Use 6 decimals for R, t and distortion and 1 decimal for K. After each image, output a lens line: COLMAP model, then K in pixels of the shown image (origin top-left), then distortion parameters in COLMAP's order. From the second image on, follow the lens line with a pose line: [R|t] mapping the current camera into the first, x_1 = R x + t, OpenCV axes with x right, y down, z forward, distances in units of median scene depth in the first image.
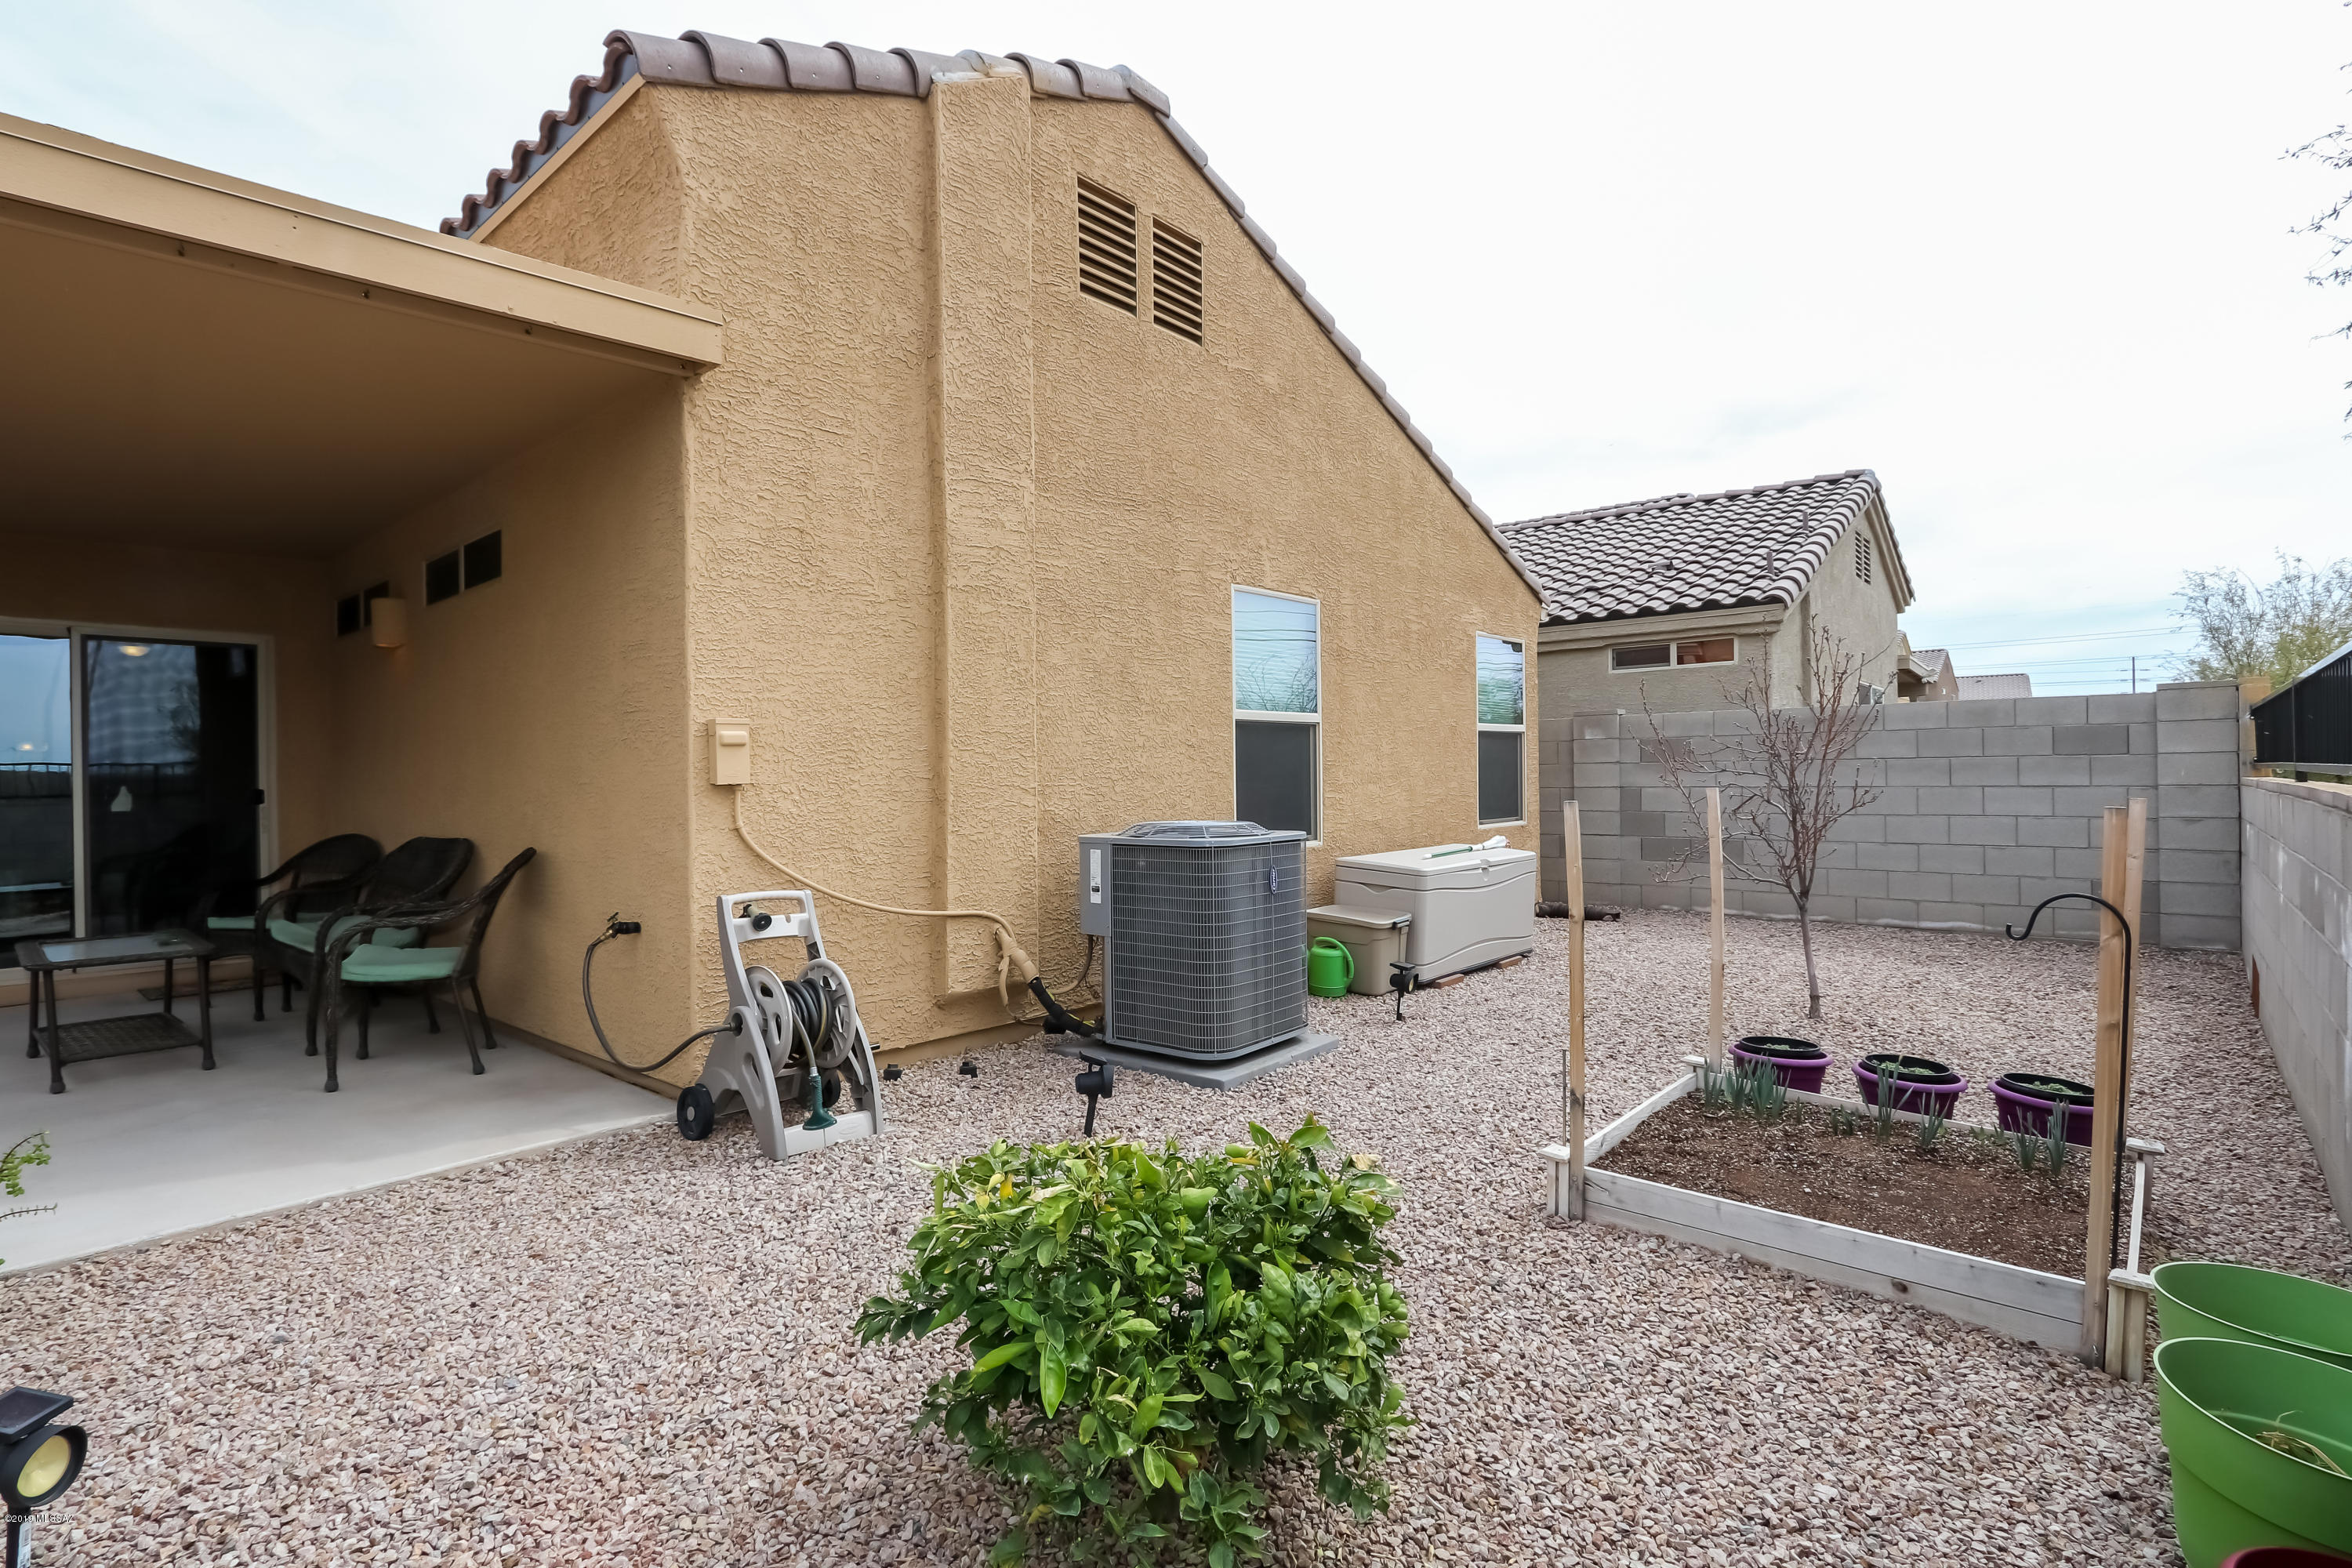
lens RADIAL K [[1108.2, 0, 1129.6], [0, 1108.2, 770.9], [0, 0, 1]] dist [-0.020244, 0.003840]
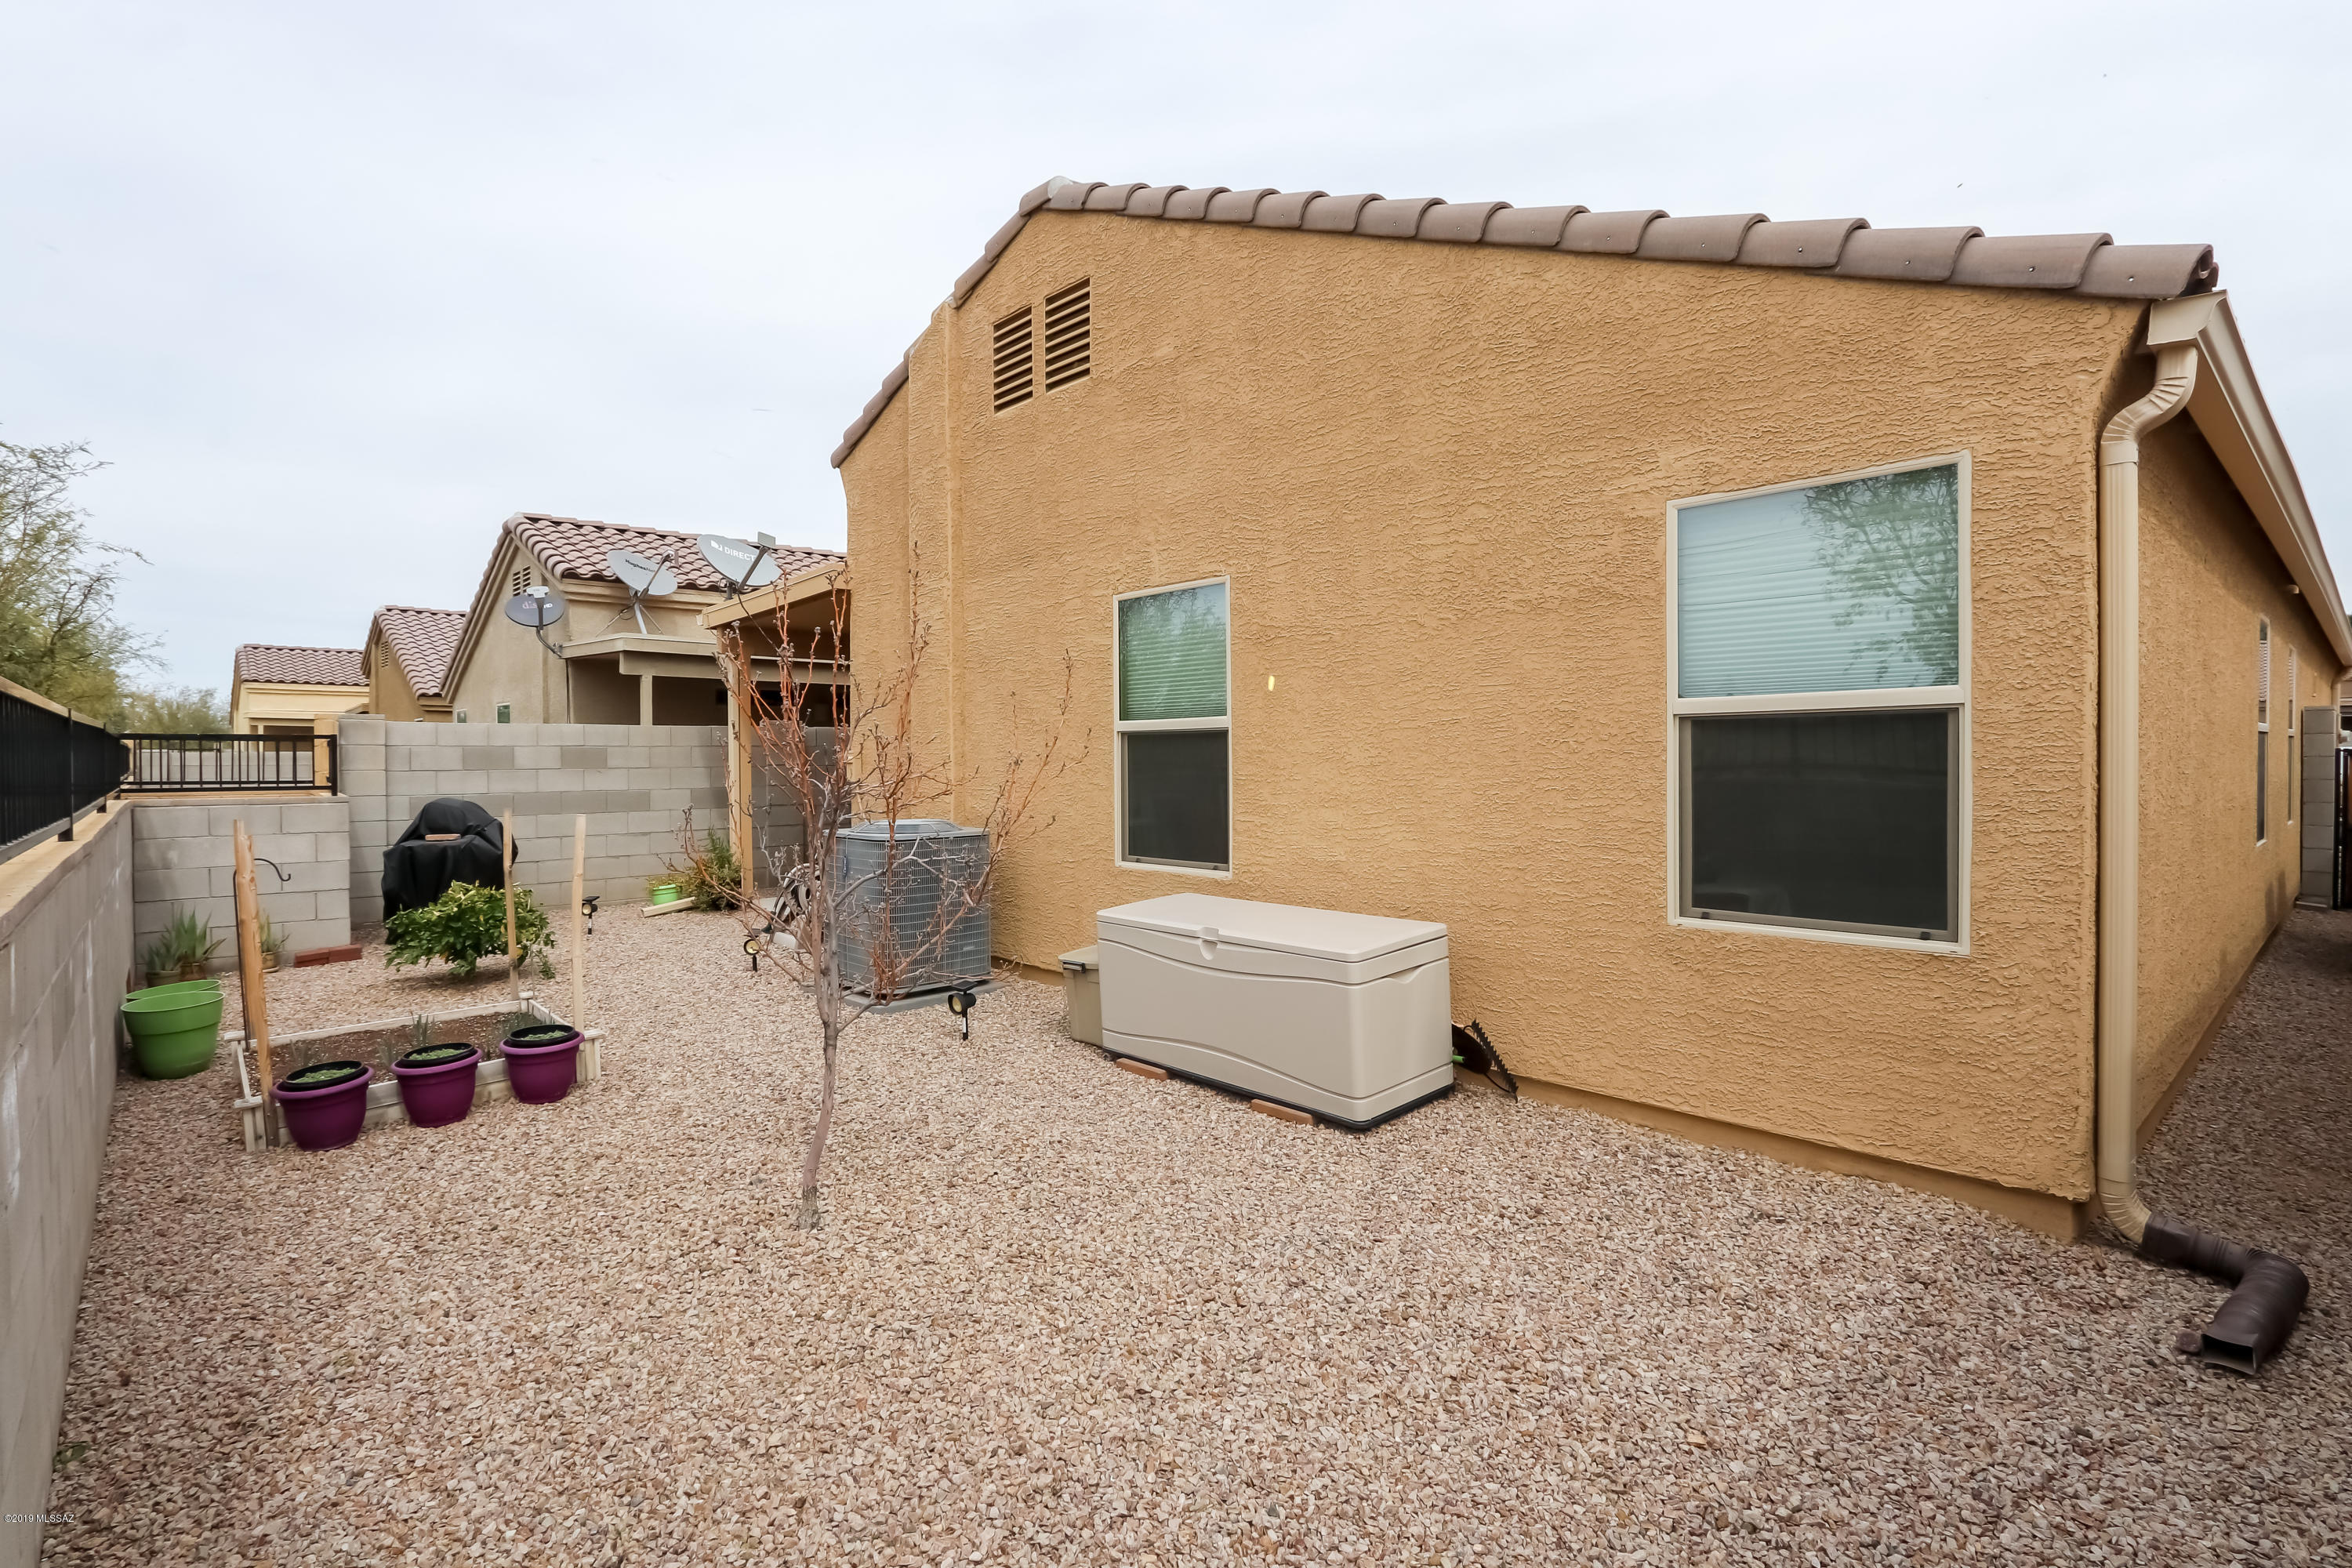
lens RADIAL K [[1108.2, 0, 1129.6], [0, 1108.2, 770.9], [0, 0, 1]] dist [-0.020244, 0.003840]
pose [[-0.093037, 0.026278, -0.995316, 1.027619], [0.011480, 0.999614, 0.025318, -0.034392], [0.995596, -0.009071, -0.093302, 1.045137]]
